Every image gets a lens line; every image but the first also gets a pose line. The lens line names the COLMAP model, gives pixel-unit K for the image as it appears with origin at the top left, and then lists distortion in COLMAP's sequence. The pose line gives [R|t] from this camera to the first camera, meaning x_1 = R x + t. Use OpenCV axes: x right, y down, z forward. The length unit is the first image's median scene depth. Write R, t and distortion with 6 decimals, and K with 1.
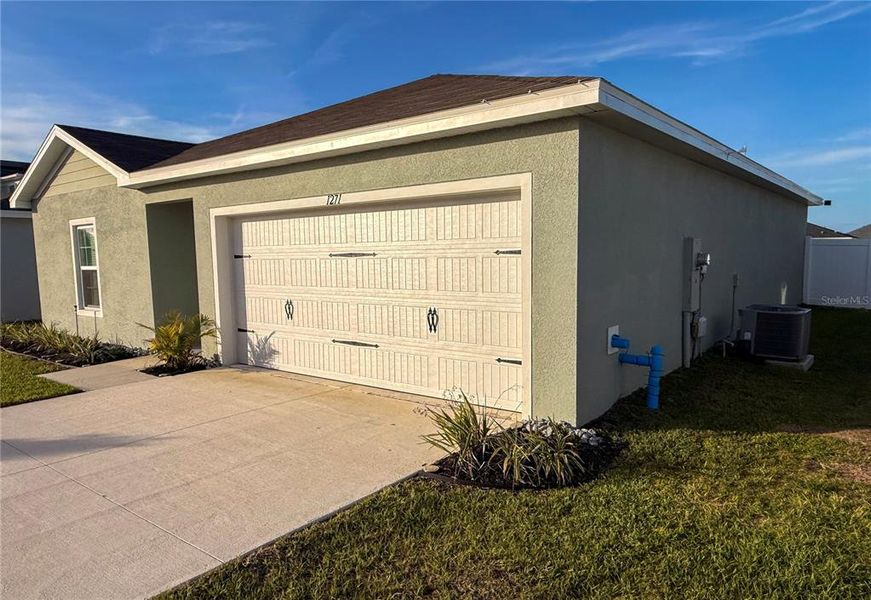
lens RADIAL K [[583.1, 0, 421.6], [0, 583.1, 318.3], [0, 0, 1]] dist [-0.002976, -0.000995]
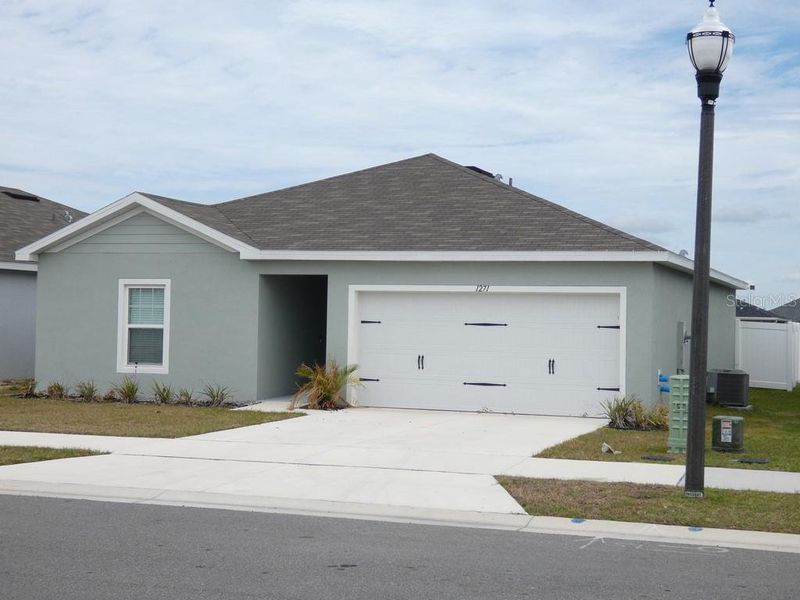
lens RADIAL K [[1204.1, 0, 400.0], [0, 1204.1, 300.0], [0, 0, 1]] dist [0.029110, -0.017713]
pose [[0.946108, 0.042263, 0.321083, -1.136556], [-0.000438, 0.991614, -0.129231, 0.196002], [-0.323852, 0.122126, 0.938193, -1.574491]]
